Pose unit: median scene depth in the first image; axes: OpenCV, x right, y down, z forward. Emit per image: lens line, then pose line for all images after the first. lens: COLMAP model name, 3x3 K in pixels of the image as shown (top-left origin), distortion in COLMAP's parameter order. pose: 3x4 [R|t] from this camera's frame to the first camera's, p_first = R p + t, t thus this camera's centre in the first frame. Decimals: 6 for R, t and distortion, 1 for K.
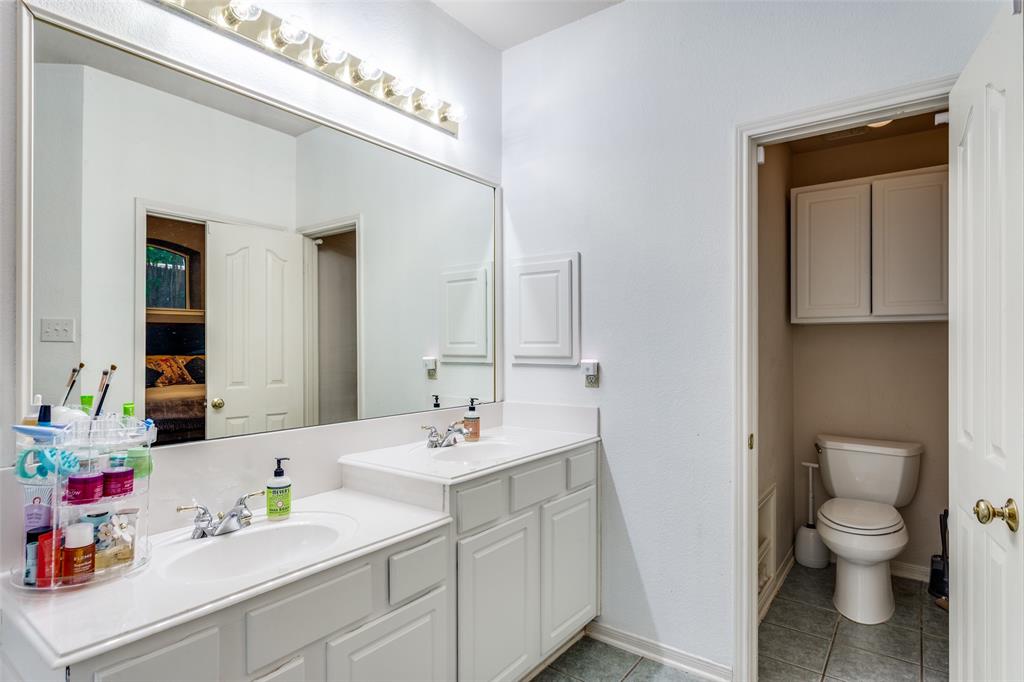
lens RADIAL K [[543.8, 0, 511.6], [0, 543.8, 339.0], [0, 0, 1]] dist [0.002641, 0.001402]
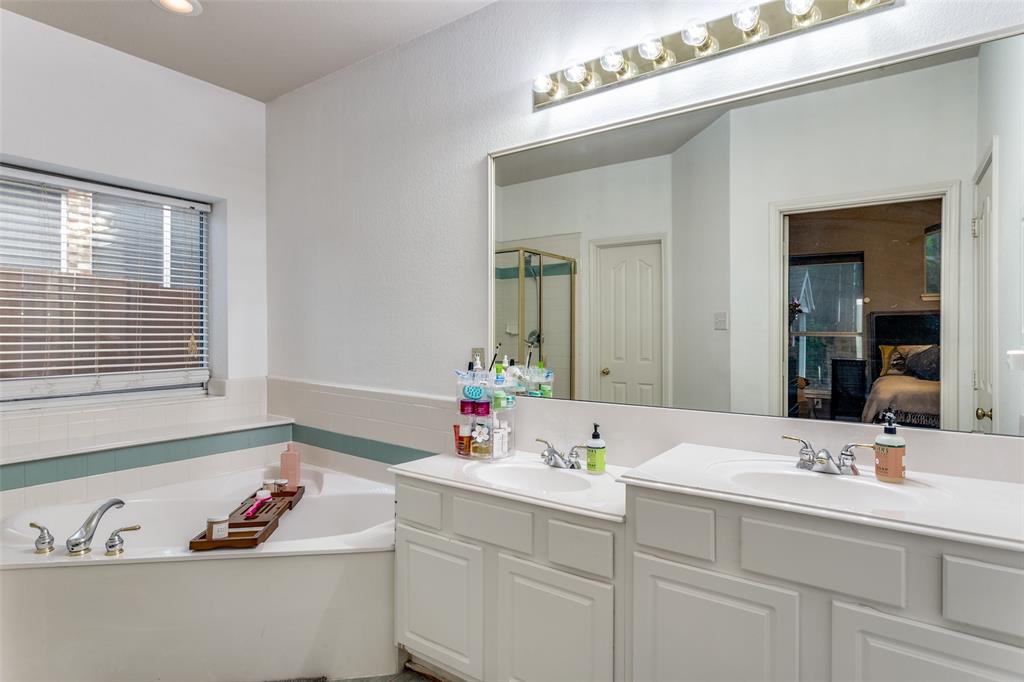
lens RADIAL K [[543.8, 0, 511.3], [0, 543.8, 342.4], [0, 0, 1]] dist [0.002641, 0.001402]
pose [[0.026073, 0.011431, -0.999595, 0.776147], [0.007411, 0.999905, 0.011628, 0.020870], [0.999633, -0.007711, 0.025986, 0.776320]]
